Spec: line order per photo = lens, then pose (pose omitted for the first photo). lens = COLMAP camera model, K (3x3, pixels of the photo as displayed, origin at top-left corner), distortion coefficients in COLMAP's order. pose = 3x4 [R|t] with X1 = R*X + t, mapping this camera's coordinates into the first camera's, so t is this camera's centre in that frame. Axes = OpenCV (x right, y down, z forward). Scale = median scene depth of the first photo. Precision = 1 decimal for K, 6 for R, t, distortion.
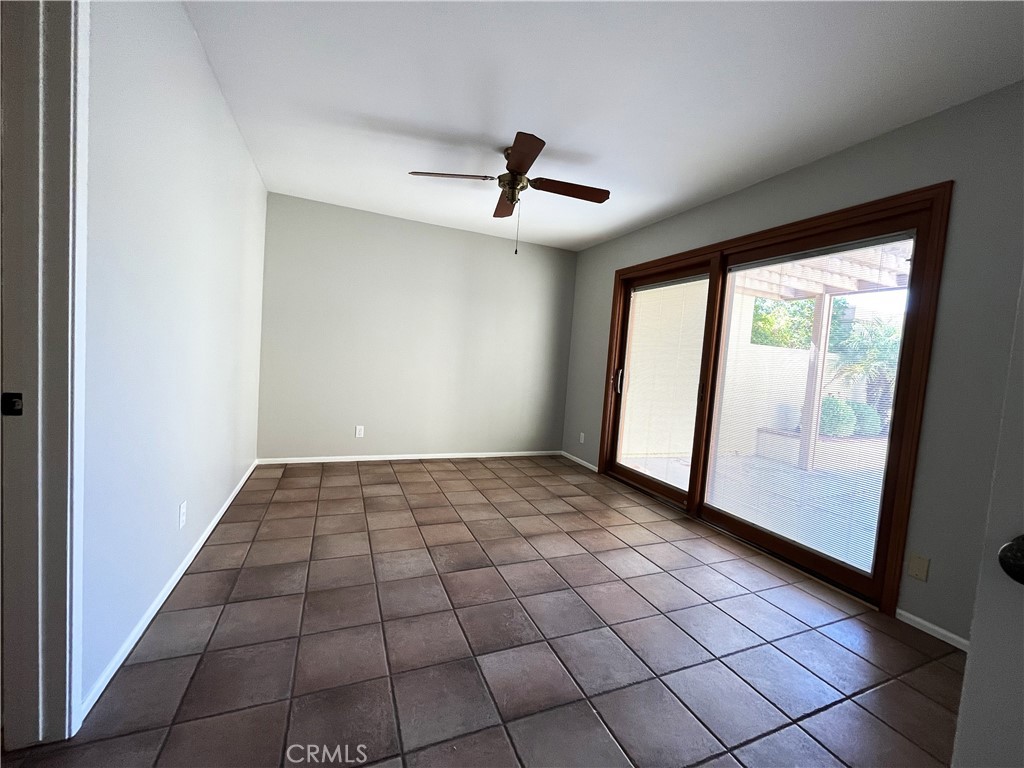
lens RADIAL K [[413.9, 0, 515.2], [0, 413.9, 383.6], [0, 0, 1]] dist [-0.001937, -0.000636]
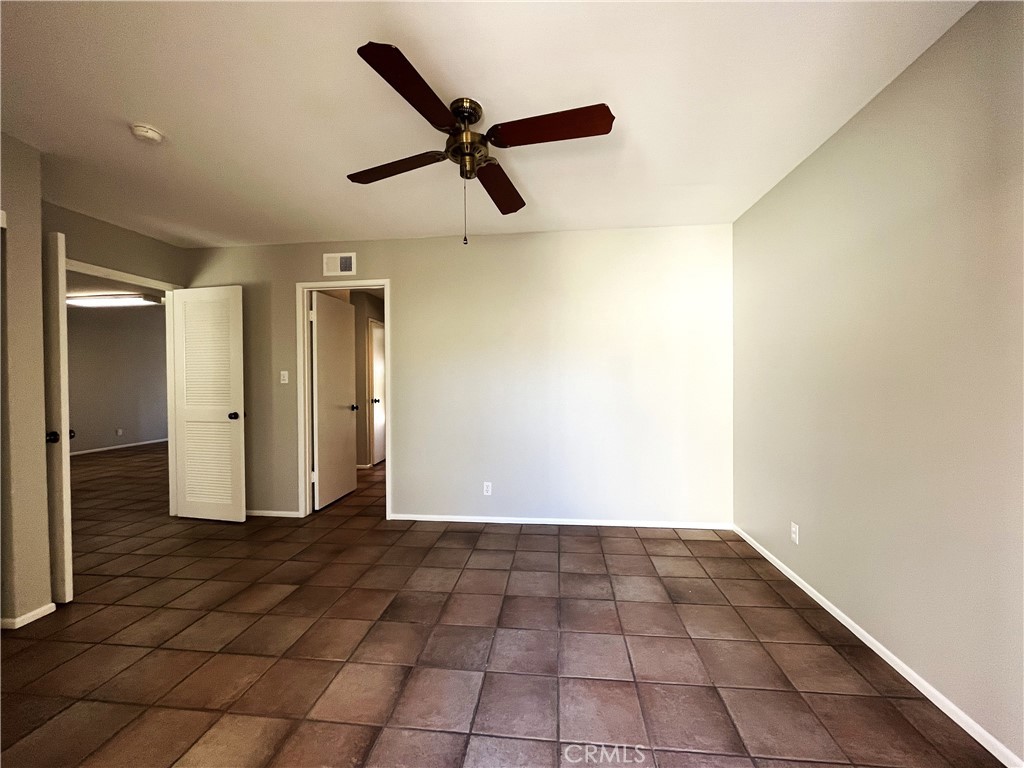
lens RADIAL K [[413.9, 0, 510.8], [0, 413.9, 382.3], [0, 0, 1]] dist [-0.001937, -0.000636]
pose [[-0.492867, -0.059138, -0.868093, 0.478367], [-0.079781, 0.996556, -0.022593, -0.072781], [0.866439, 0.058122, -0.495888, 1.259968]]
